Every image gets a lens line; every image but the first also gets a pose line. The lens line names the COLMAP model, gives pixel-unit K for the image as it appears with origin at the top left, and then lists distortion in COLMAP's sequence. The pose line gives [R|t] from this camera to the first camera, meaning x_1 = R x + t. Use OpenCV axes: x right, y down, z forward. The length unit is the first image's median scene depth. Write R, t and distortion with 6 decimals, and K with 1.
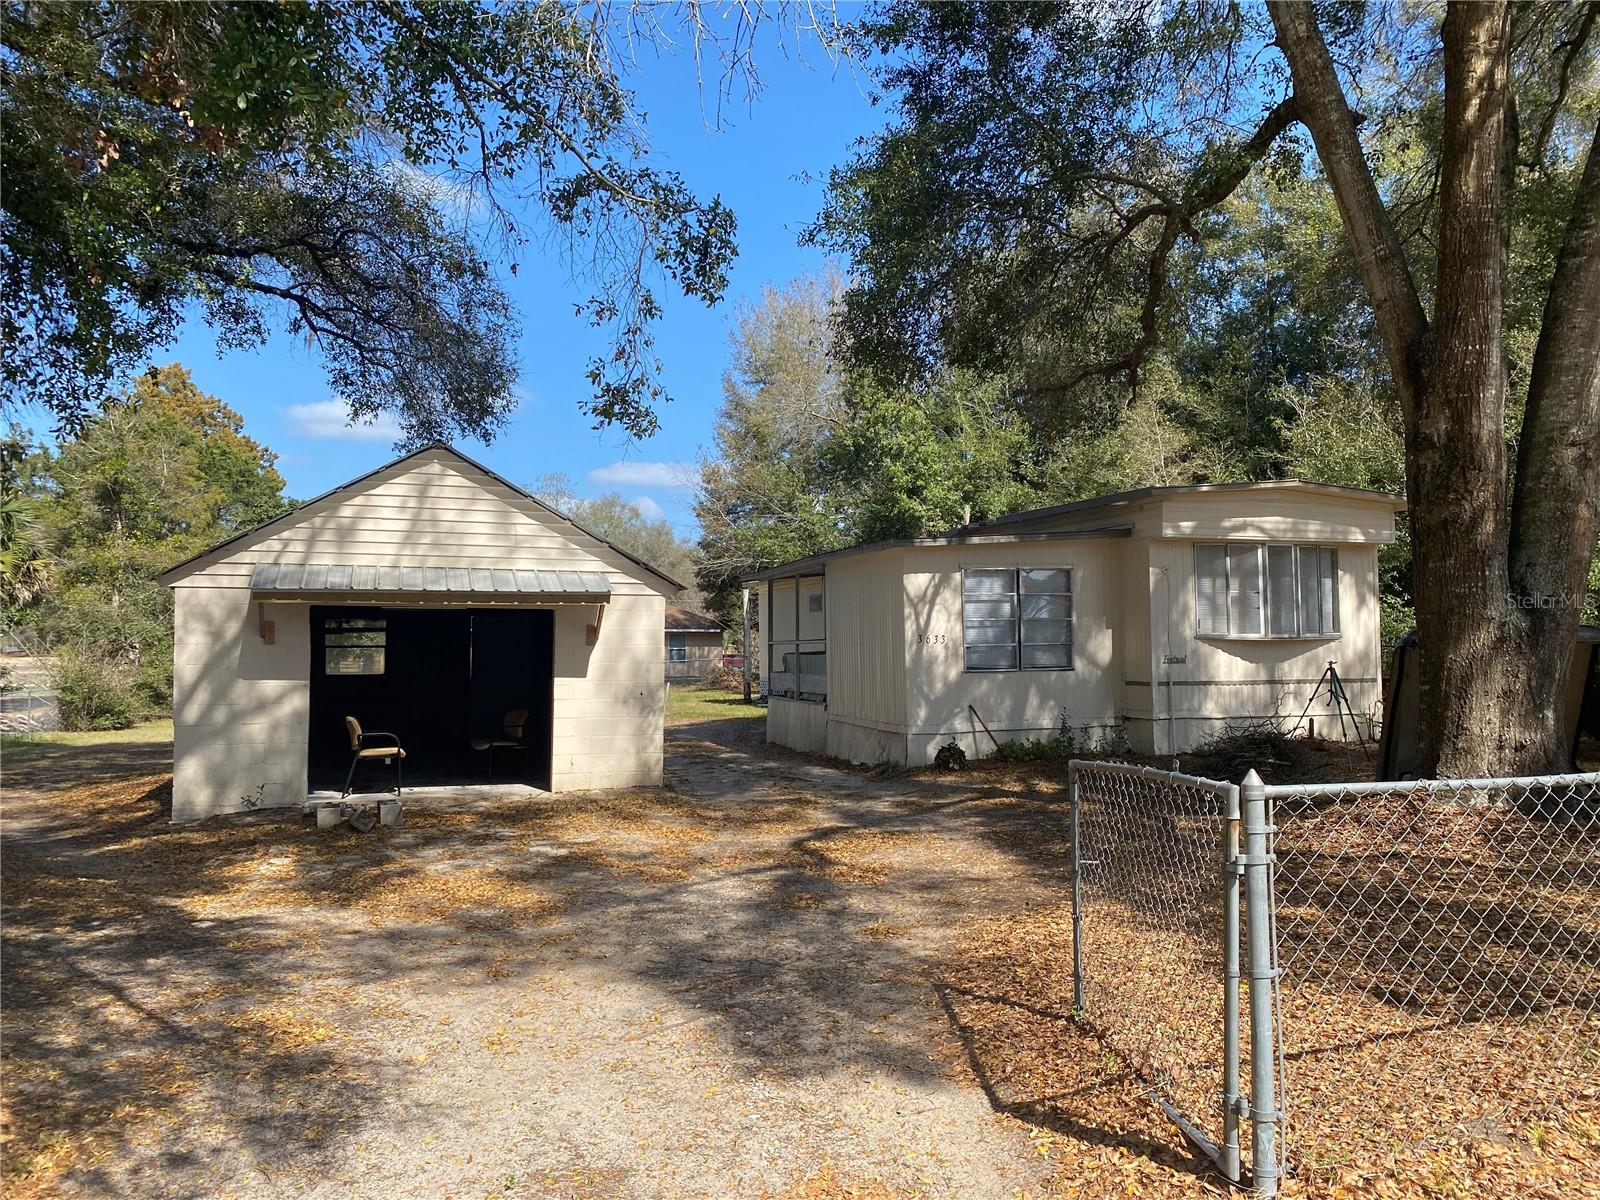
lens RADIAL K [[1214.0, 0, 809.1], [0, 1214.0, 601.0], [0, 0, 1]] dist [0.044369, -0.042145]
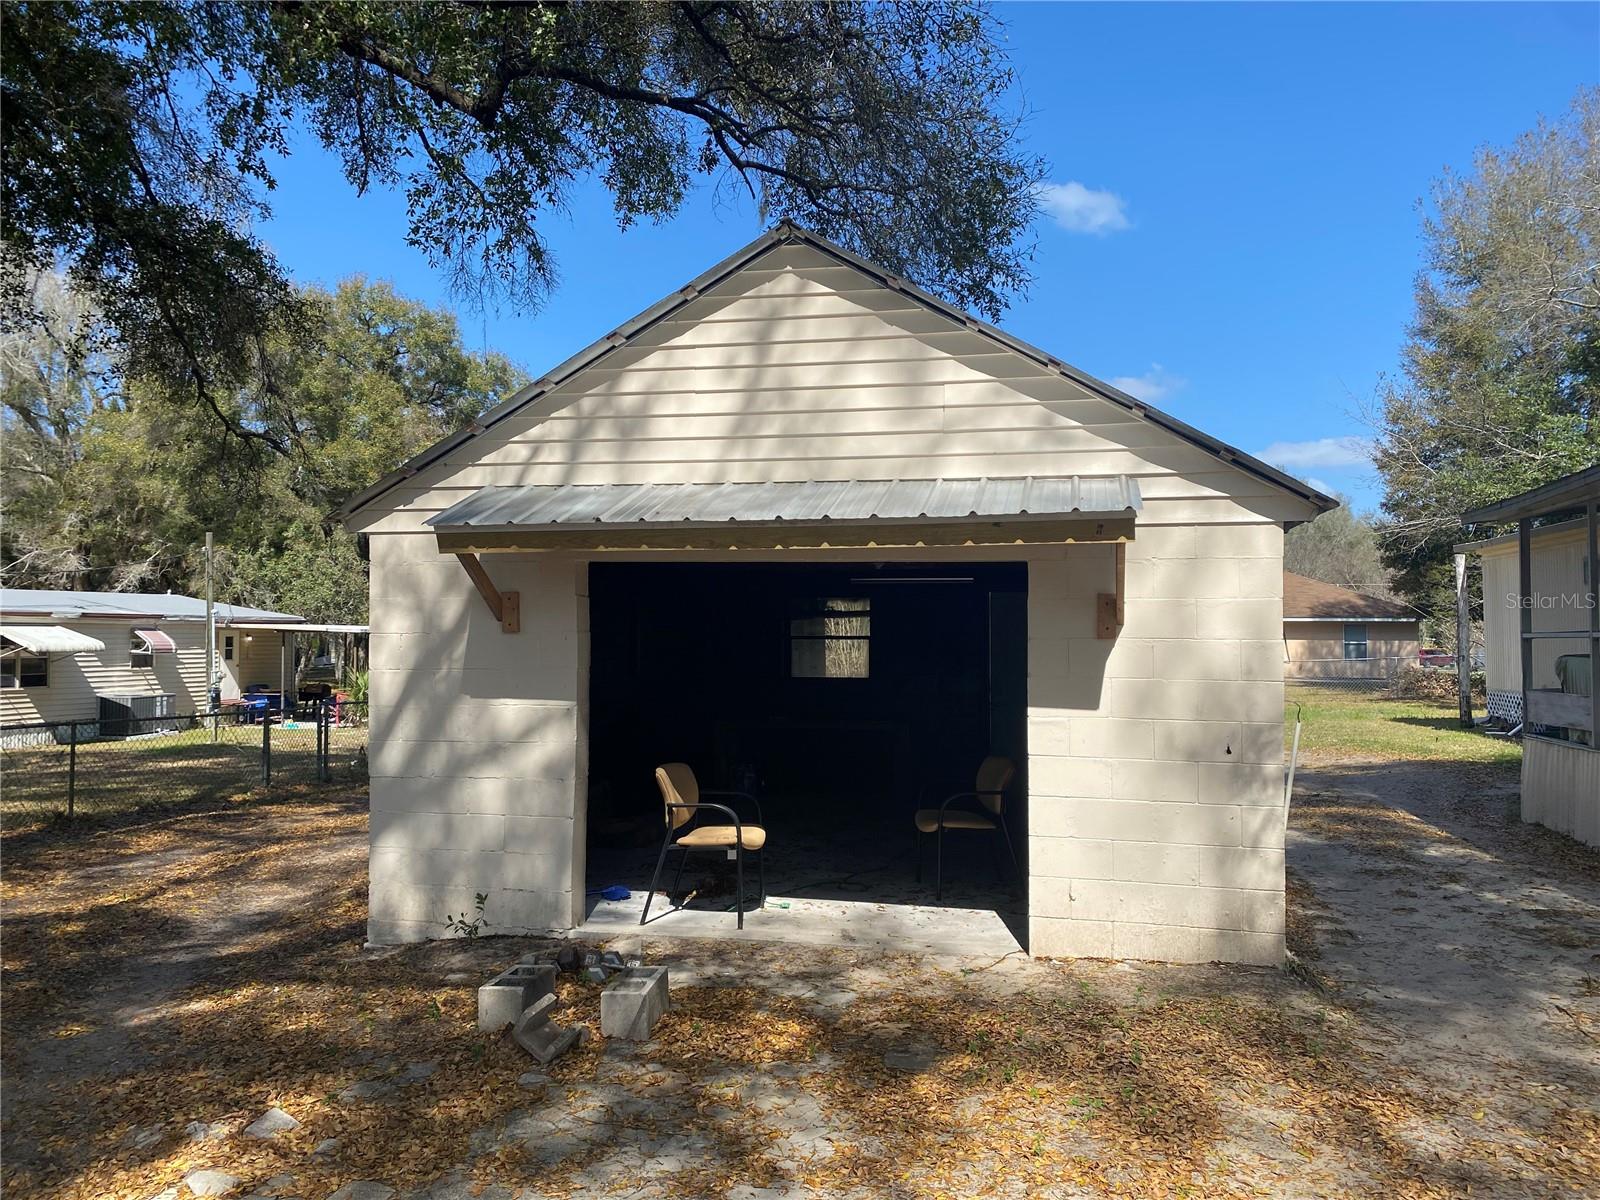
lens RADIAL K [[1214.0, 0, 809.1], [0, 1214.0, 598.9], [0, 0, 1]] dist [0.044369, -0.042145]
pose [[0.862008, -0.013270, -0.506722, -0.040462], [0.015577, 0.999879, 0.000313, 0.017760], [0.506656, -0.008163, 0.862110, 0.493370]]
